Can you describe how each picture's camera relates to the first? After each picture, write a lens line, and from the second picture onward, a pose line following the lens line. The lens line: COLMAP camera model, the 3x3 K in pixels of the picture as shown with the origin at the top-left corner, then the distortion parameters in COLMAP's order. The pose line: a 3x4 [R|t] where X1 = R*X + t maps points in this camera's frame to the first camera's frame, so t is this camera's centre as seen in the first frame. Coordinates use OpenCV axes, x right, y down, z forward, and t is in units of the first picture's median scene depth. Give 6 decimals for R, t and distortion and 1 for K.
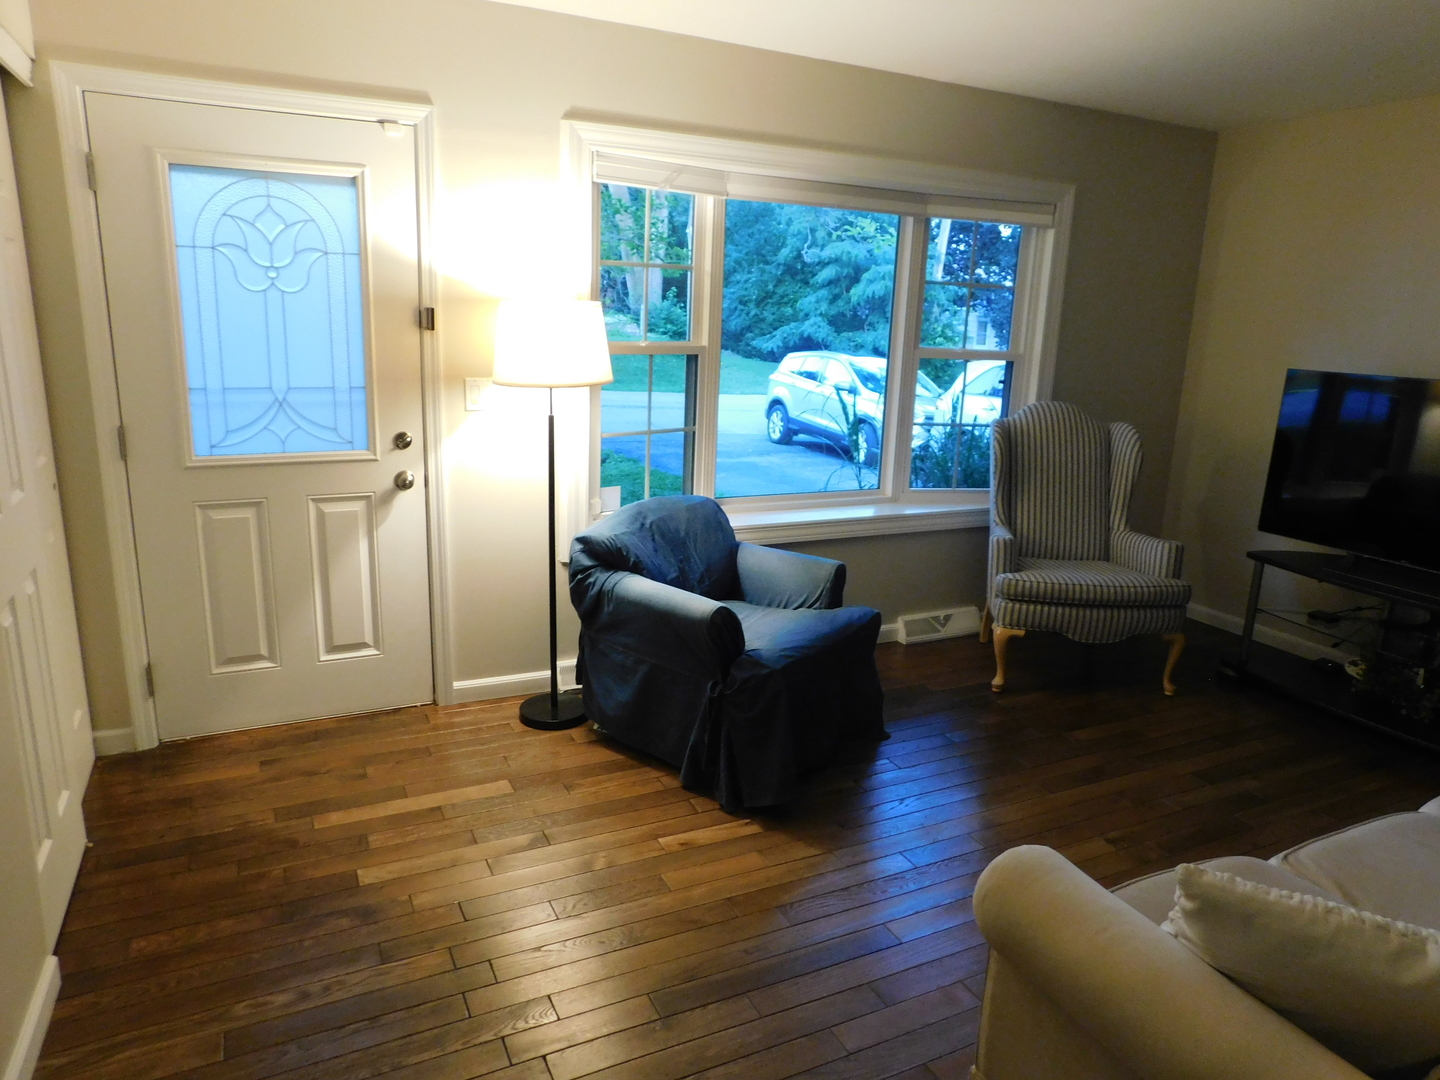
lens RADIAL K [[946.2, 0, 720.0], [0, 946.2, 540.0], [0, 0, 1]] dist [-0.078669, 0.060886]
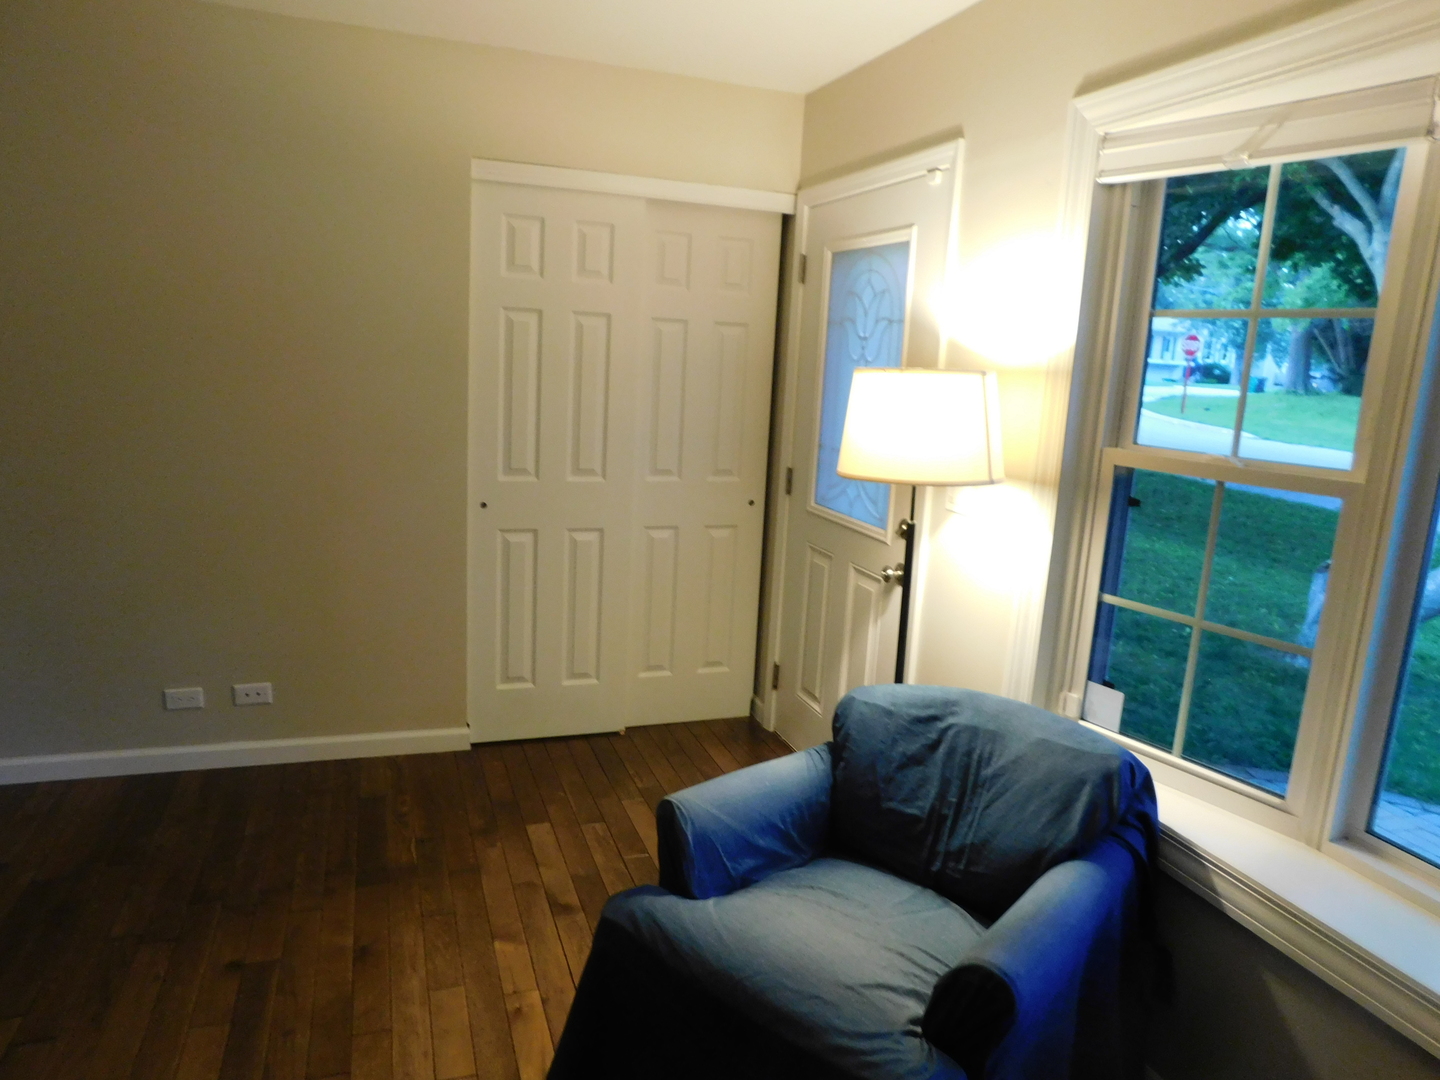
lens RADIAL K [[946.2, 0, 720.0], [0, 946.2, 540.0], [0, 0, 1]] dist [-0.078669, 0.060886]
pose [[-0.109647, 0.153807, -0.981999, 0.494493], [-0.294134, 0.938687, 0.179865, -0.185257], [0.949454, 0.308561, -0.057684, 0.810375]]
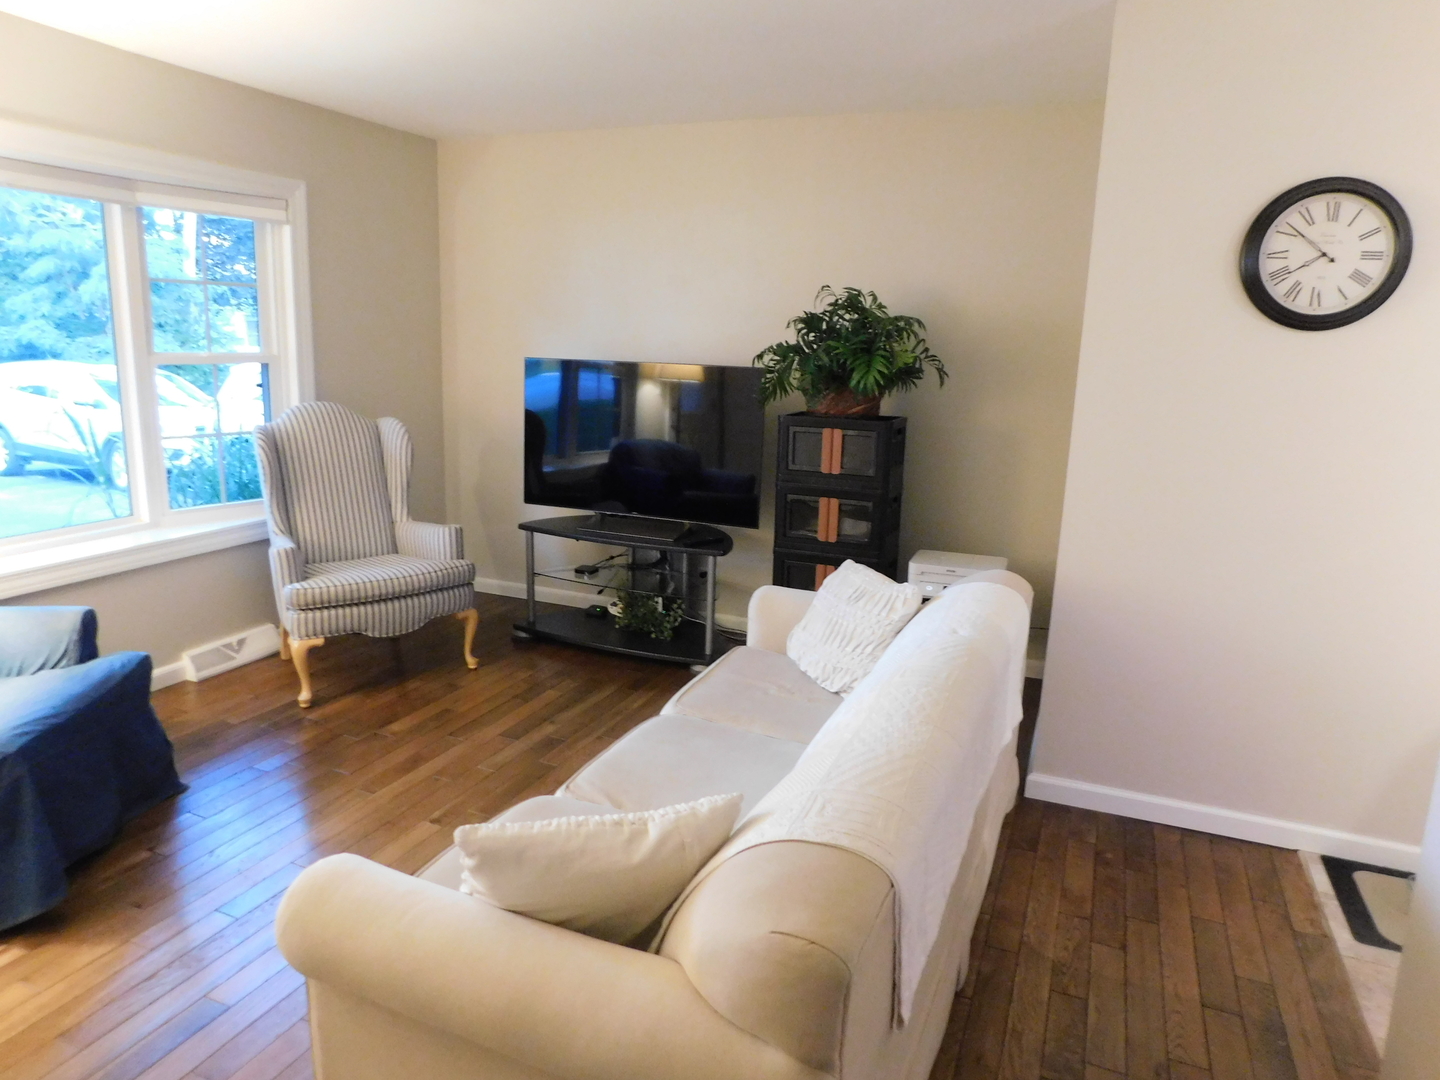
lens RADIAL K [[946.2, 0, 720.0], [0, 946.2, 540.0], [0, 0, 1]] dist [-0.078669, 0.060886]
pose [[0.752833, -0.156566, 0.639320, 0.028982], [0.154421, 0.986201, 0.059676, 0.001642], [-0.639841, 0.053798, 0.766622, -0.011576]]
